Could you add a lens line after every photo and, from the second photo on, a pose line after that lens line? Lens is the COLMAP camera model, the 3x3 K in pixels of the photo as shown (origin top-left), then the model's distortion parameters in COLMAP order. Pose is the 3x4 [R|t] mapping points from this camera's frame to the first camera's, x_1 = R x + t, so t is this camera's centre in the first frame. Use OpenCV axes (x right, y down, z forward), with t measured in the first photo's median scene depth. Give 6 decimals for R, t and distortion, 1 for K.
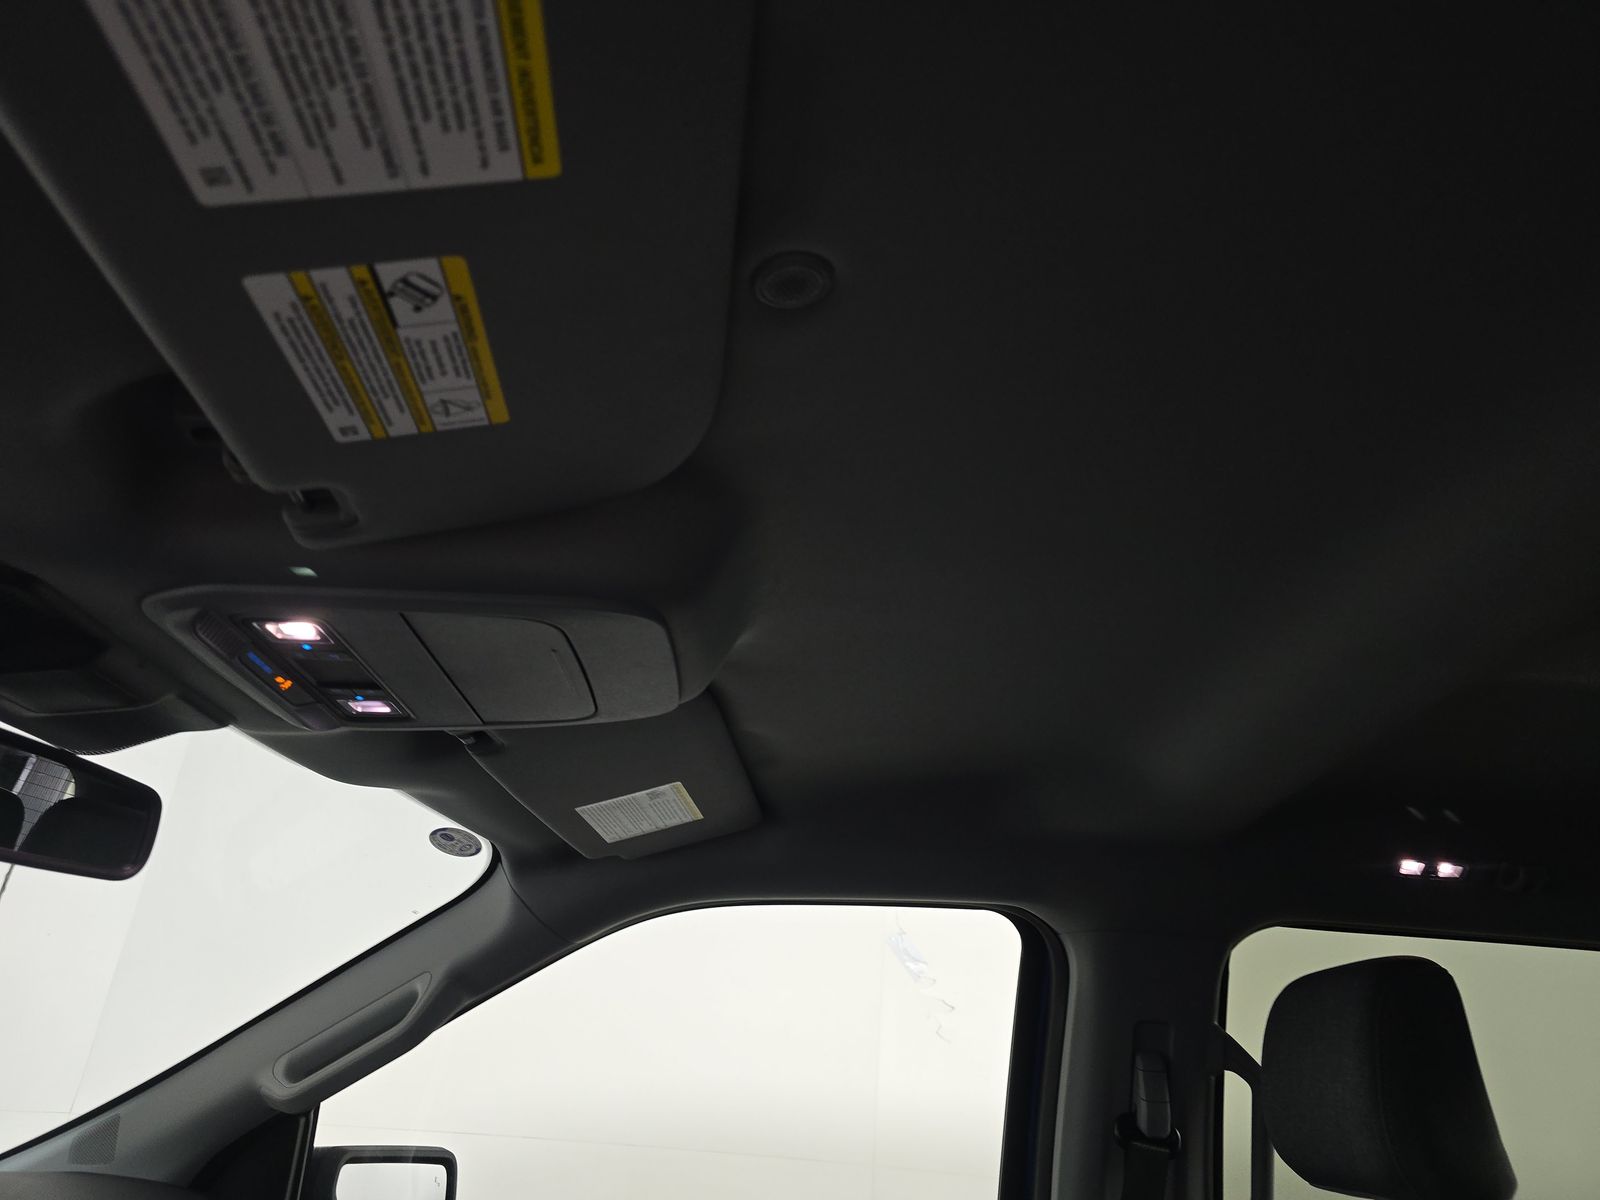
lens RADIAL K [[1074.3, 0, 793.2], [0, 1074.3, 612.1], [0, 0, 1]] dist [0.038254, -0.003895]
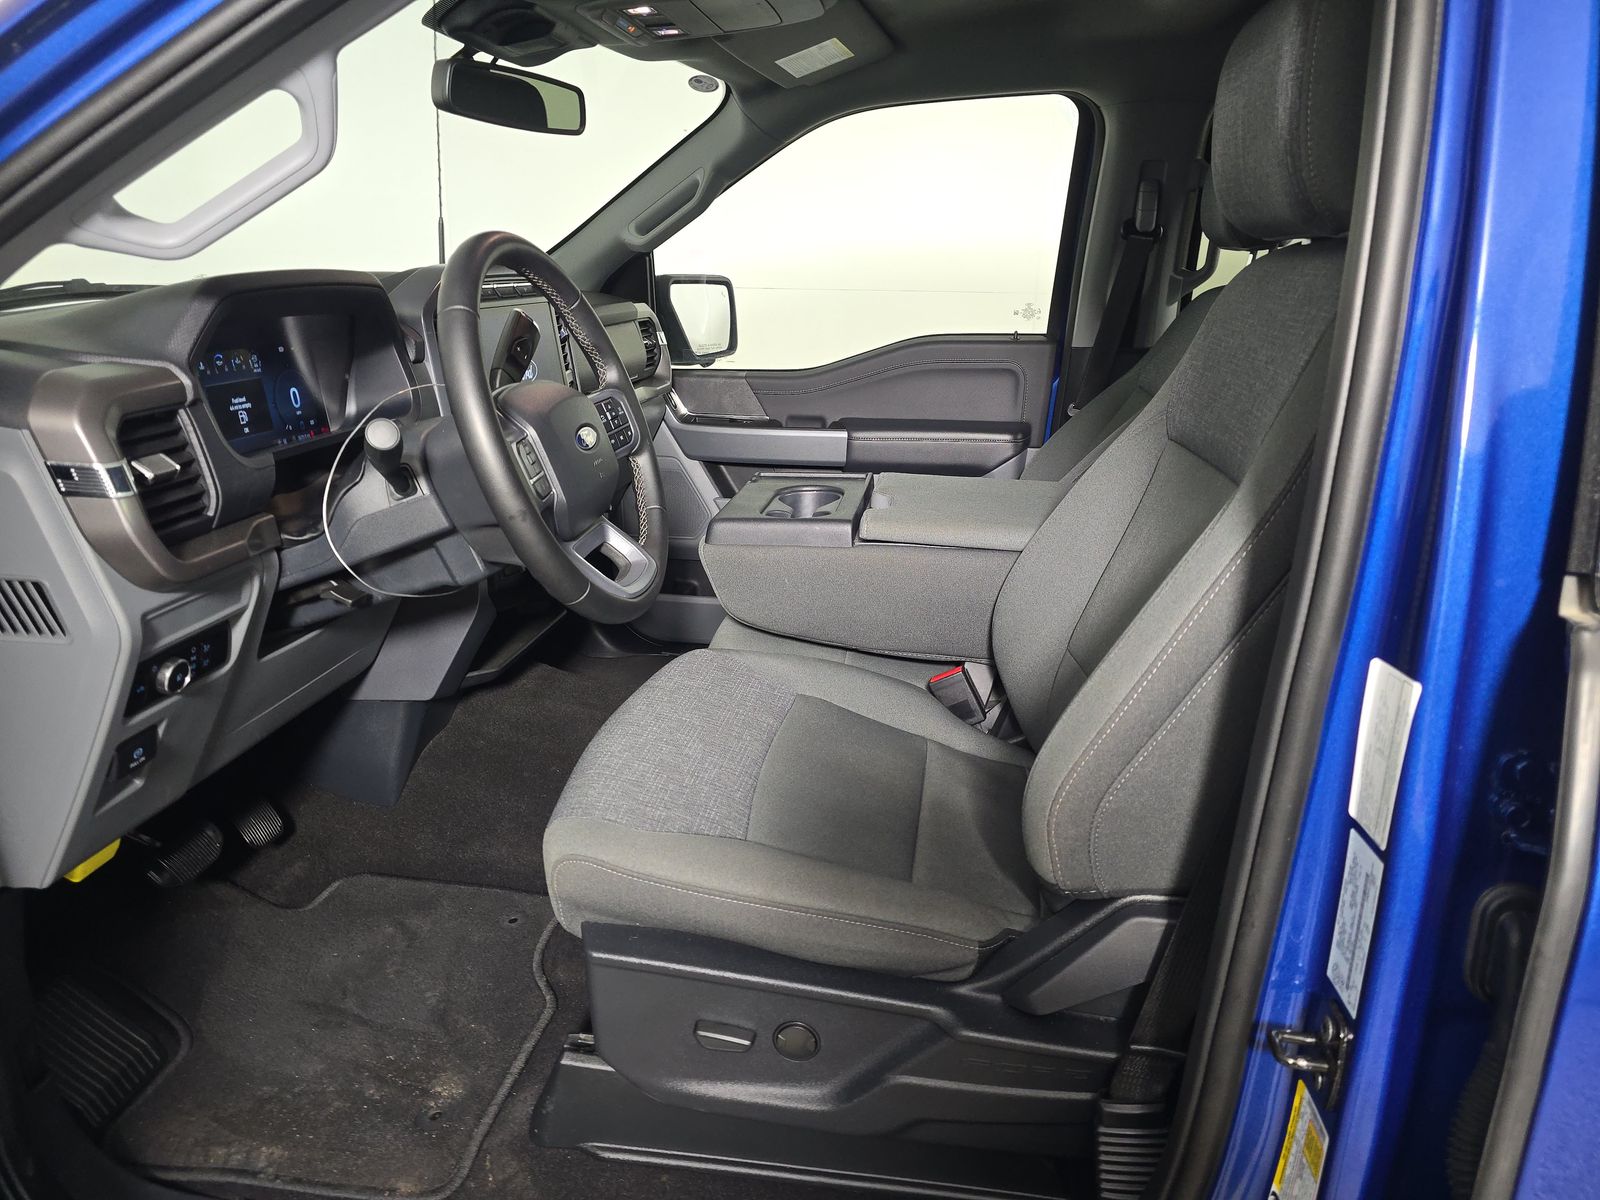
lens RADIAL K [[1074.3, 0, 793.2], [0, 1074.3, 612.1], [0, 0, 1]] dist [0.038254, -0.003895]
pose [[0.980848, -0.001033, -0.194771, 0.128175], [0.130714, 0.744842, 0.654312, -0.234586], [0.144398, -0.667240, 0.730712, -0.667782]]
